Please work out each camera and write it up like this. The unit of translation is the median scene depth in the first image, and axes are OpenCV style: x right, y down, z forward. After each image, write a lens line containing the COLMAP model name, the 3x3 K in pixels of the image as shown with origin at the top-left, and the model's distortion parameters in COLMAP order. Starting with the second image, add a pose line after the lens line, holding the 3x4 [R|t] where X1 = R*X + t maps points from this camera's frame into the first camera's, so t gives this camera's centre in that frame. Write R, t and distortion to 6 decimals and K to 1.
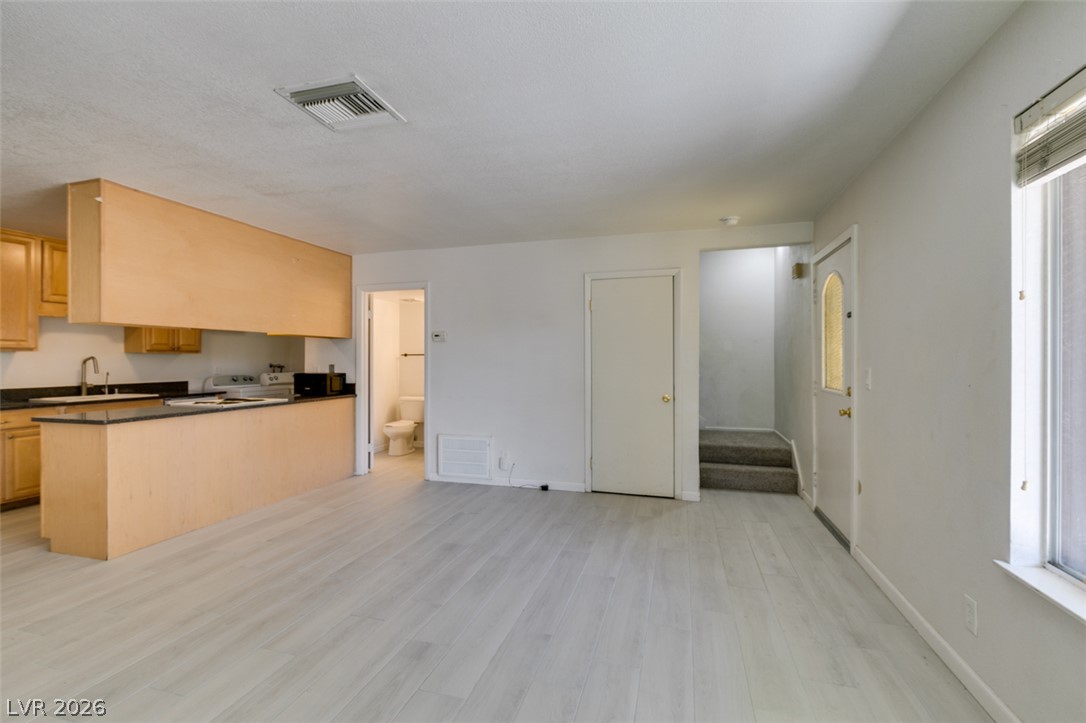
lens RADIAL K [[488.1, 0, 537.9], [0, 488.1, 359.8], [0, 0, 1]] dist [-0.001510, 0.000001]
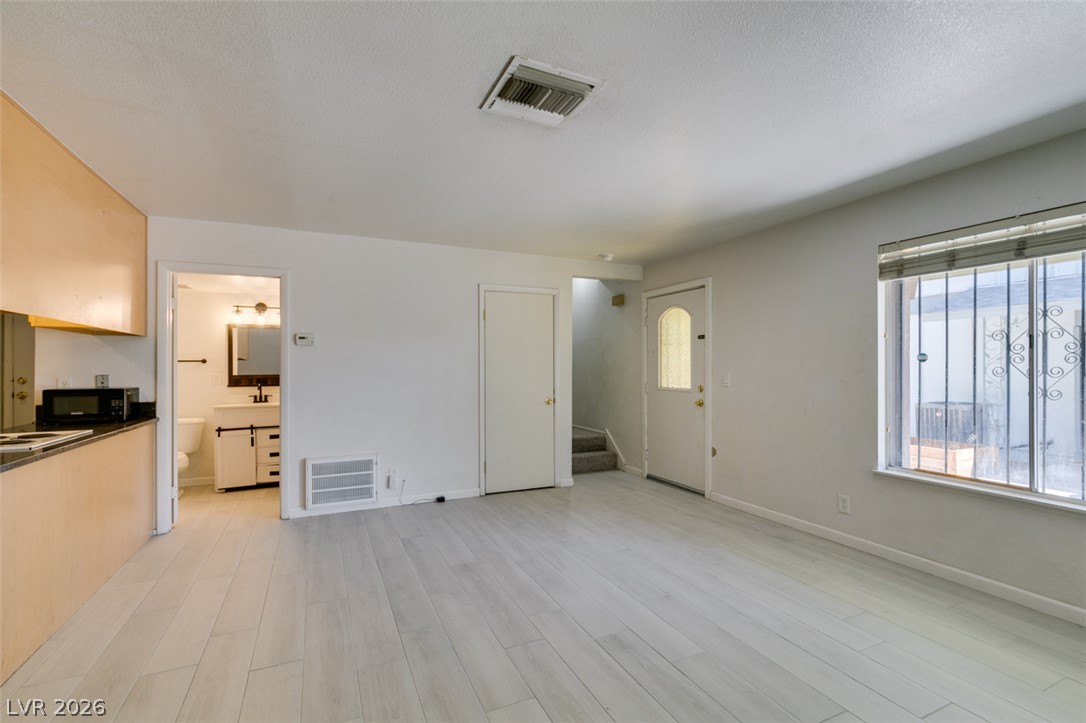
lens RADIAL K [[485.3, 0, 541.0], [0, 485.3, 365.5], [0, 0, 1]] dist [0.002836, 0.000216]
pose [[0.754308, 0.002429, 0.656516, -0.467888], [0.001496, 0.999984, -0.005419, 0.001308], [-0.656519, 0.005070, 0.754292, 0.138599]]
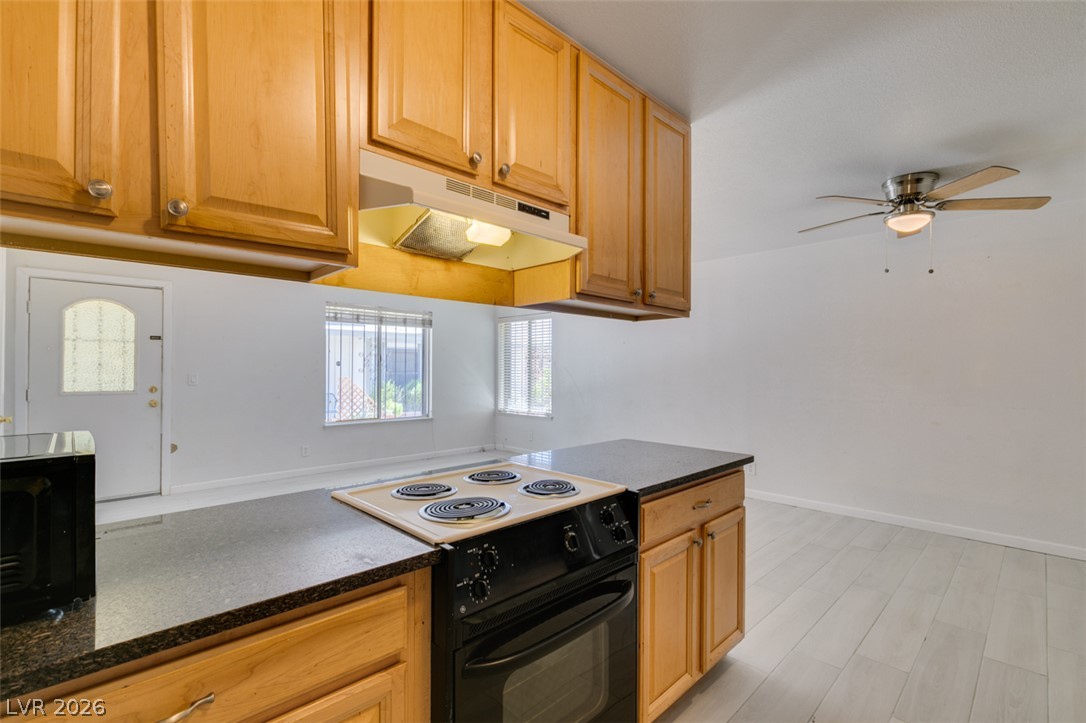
lens RADIAL K [[487.7, 0, 539.9], [0, 487.7, 364.0], [0, 0, 1]] dist [-0.000365, -0.000147]
pose [[-0.871239, 0.003222, 0.490848, -0.748690], [-0.001592, 0.999955, -0.009390, 0.000167], [-0.490856, -0.008962, -0.871195, 1.154769]]
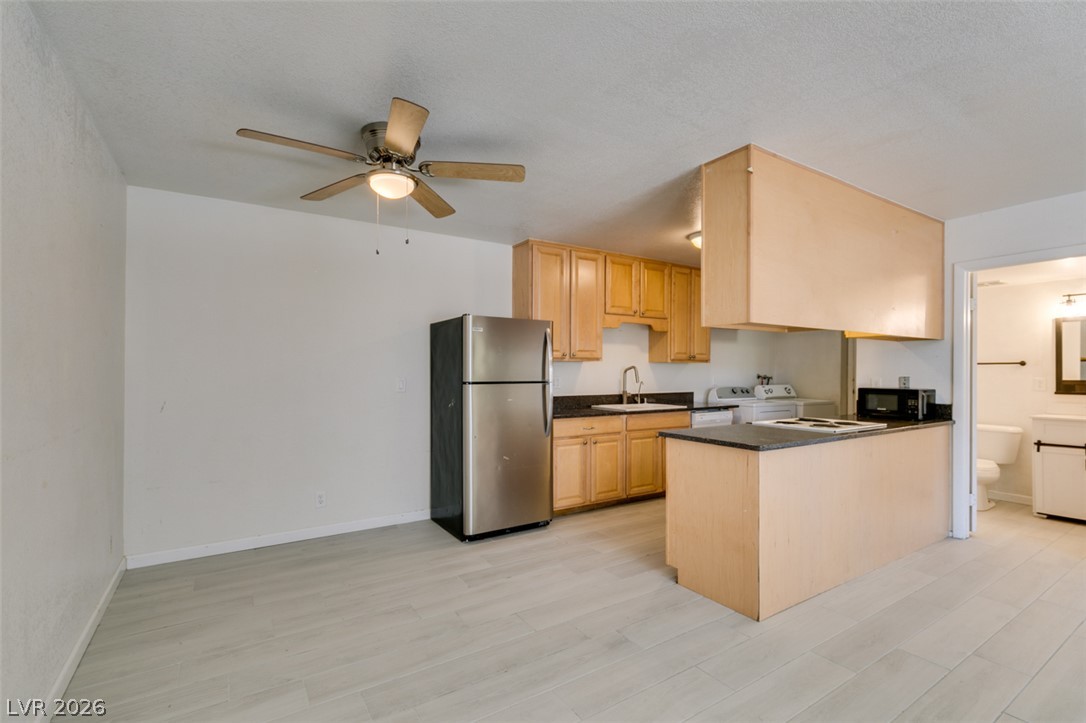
lens RADIAL K [[492.5, 0, 542.7], [0, 492.5, 369.5], [0, 0, 1]] dist [-0.001507, -0.000088]
pose [[0.756519, 0.003615, -0.653962, -0.402945], [-0.004674, 0.999989, 0.000122, 0.001251], [0.653955, 0.002964, 0.756527, 0.103837]]
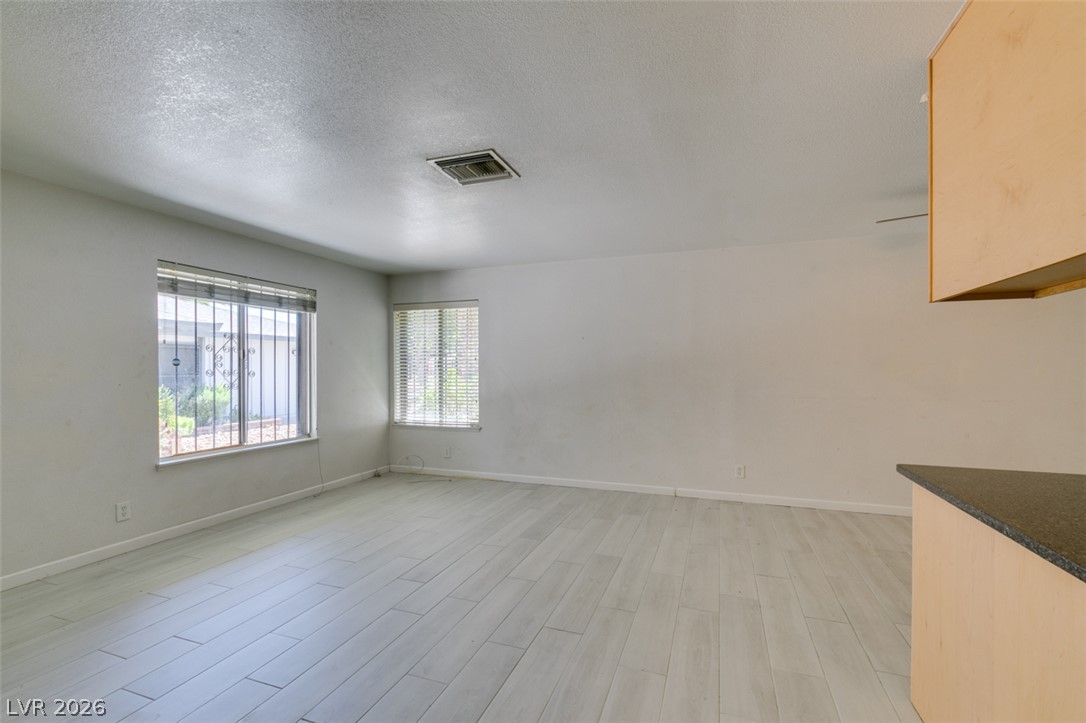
lens RADIAL K [[486.2, 0, 540.3], [0, 486.2, 367.8], [0, 0, 1]] dist [0.004610, 0.000176]
pose [[-0.997700, 0.003402, 0.067700, -0.301894], [0.003394, 0.999994, -0.000239, -0.000685], [-0.067700, -0.000009, -0.997706, 1.049659]]
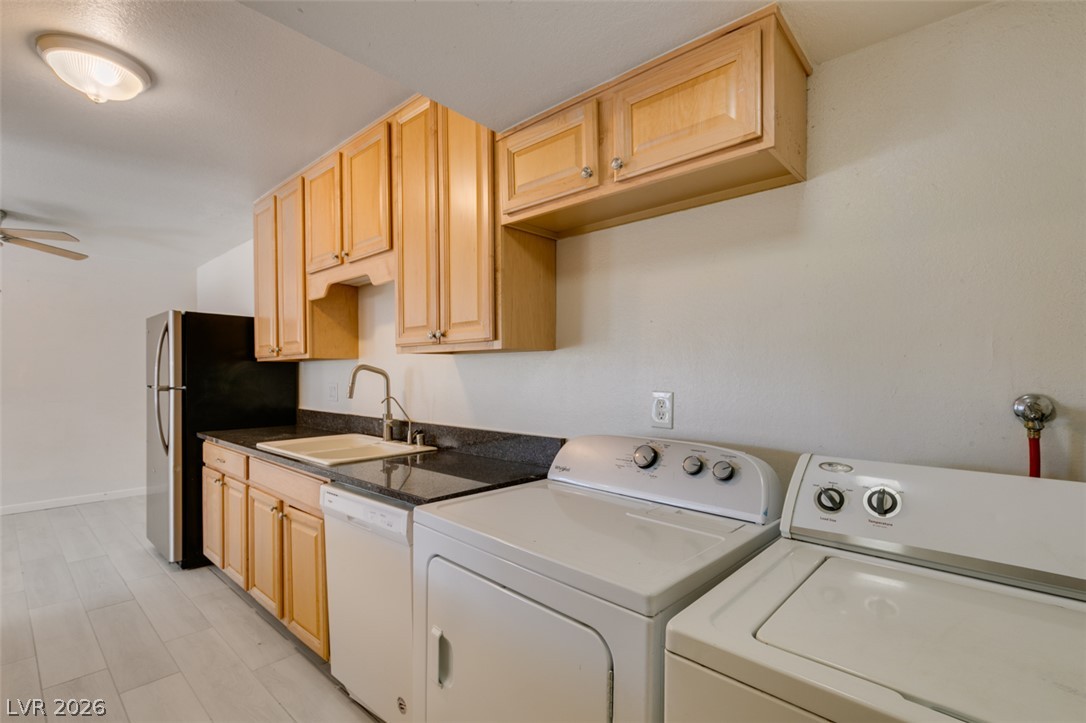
lens RADIAL K [[492.5, 0, 542.7], [0, 492.5, 369.5], [0, 0, 1]] dist [-0.001507, -0.000088]
pose [[-0.436690, 0.006522, -0.899588, -0.560290], [0.002550, 0.999979, 0.006012, -0.004320], [0.899608, 0.000332, -0.436698, 1.455739]]
